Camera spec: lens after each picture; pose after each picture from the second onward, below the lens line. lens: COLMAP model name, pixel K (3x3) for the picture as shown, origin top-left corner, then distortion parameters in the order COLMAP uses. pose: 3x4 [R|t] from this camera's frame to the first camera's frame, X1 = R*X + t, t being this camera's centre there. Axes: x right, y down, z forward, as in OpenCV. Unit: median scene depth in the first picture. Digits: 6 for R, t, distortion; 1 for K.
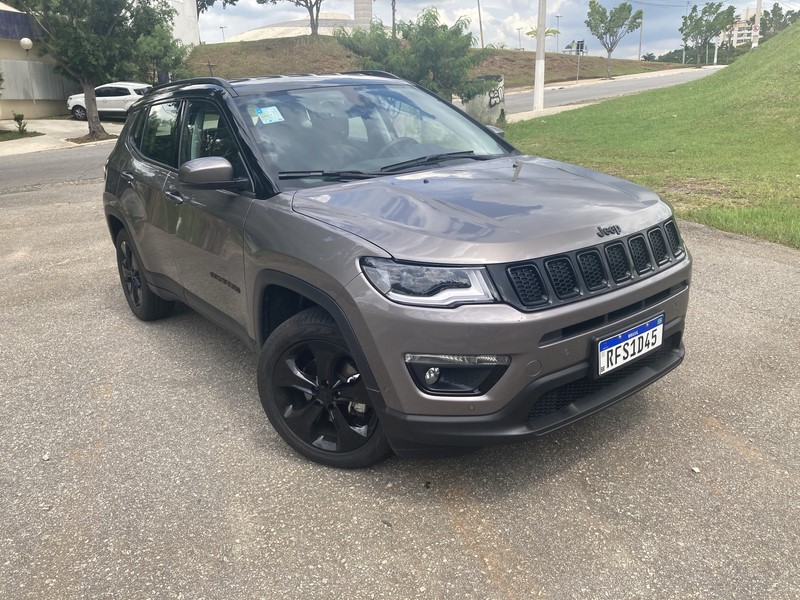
lens RADIAL K [[666.6, 0, 400.0], [0, 666.6, 300.0], [0, 0, 1]] dist [0.024193, -0.000733]
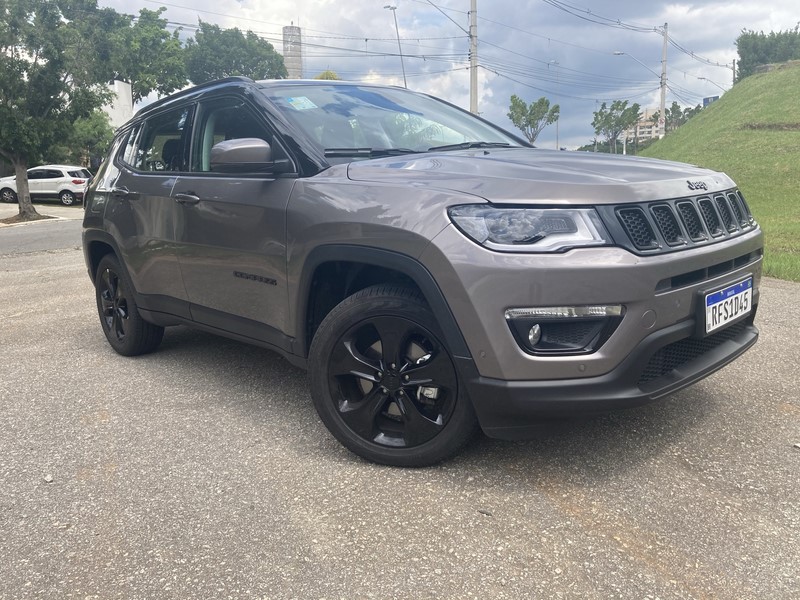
lens RADIAL K [[664.8, 0, 386.4], [0, 664.8, 304.1], [0, 0, 1]] dist [0.026767, -0.003690]
pose [[0.995074, -0.019851, 0.097130, -0.203182], [0.032893, 0.990356, -0.134586, 0.160939], [-0.093521, 0.137118, 0.986130, 0.110965]]
